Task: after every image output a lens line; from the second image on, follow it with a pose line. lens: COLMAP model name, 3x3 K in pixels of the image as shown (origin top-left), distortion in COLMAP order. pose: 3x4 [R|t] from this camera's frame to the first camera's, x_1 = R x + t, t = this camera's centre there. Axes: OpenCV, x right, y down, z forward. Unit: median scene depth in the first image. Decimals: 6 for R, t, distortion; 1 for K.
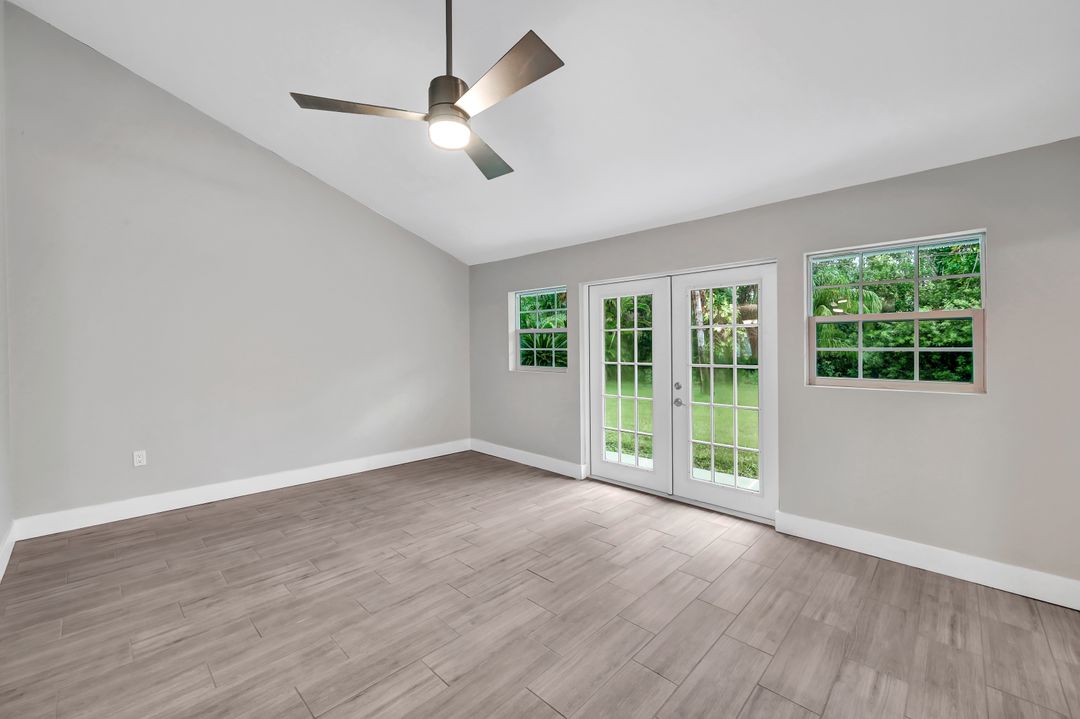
lens RADIAL K [[431.9, 0, 532.6], [0, 431.9, 347.1], [0, 0, 1]] dist [-0.001649, -0.000040]
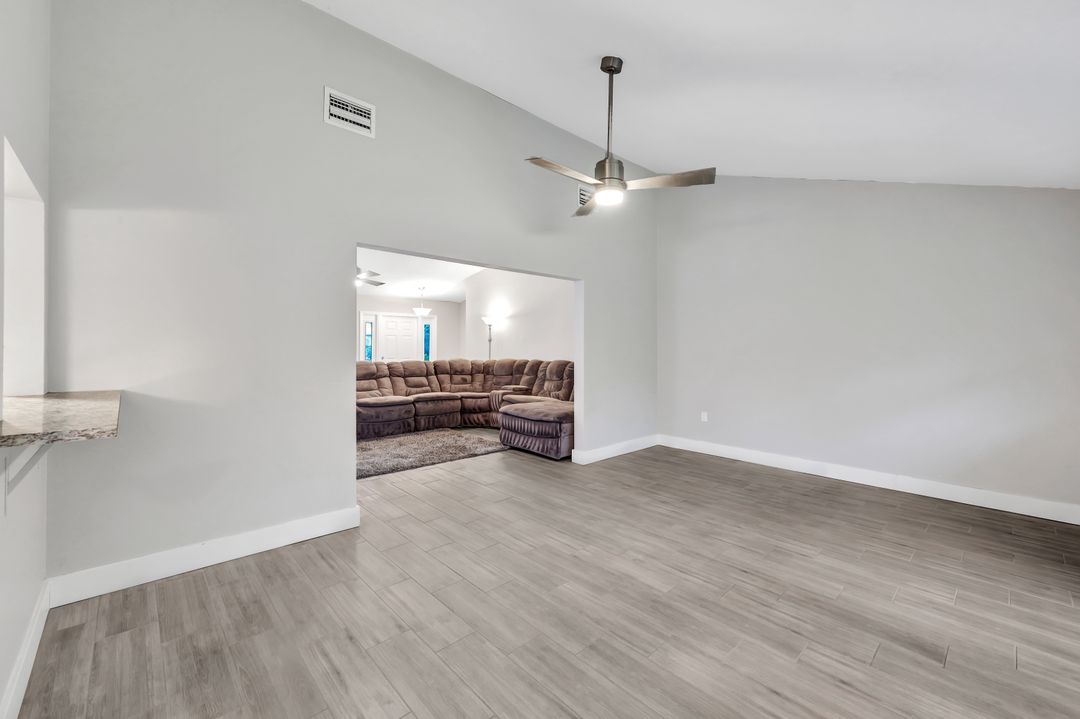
lens RADIAL K [[437.0, 0, 538.7], [0, 437.0, 344.3], [0, 0, 1]] dist [-0.001121, -0.000212]
pose [[-0.048010, -0.010717, -0.998789, 0.743934], [0.002269, 0.999939, -0.010838, 0.010342], [0.998844, -0.002786, -0.047982, 0.497139]]
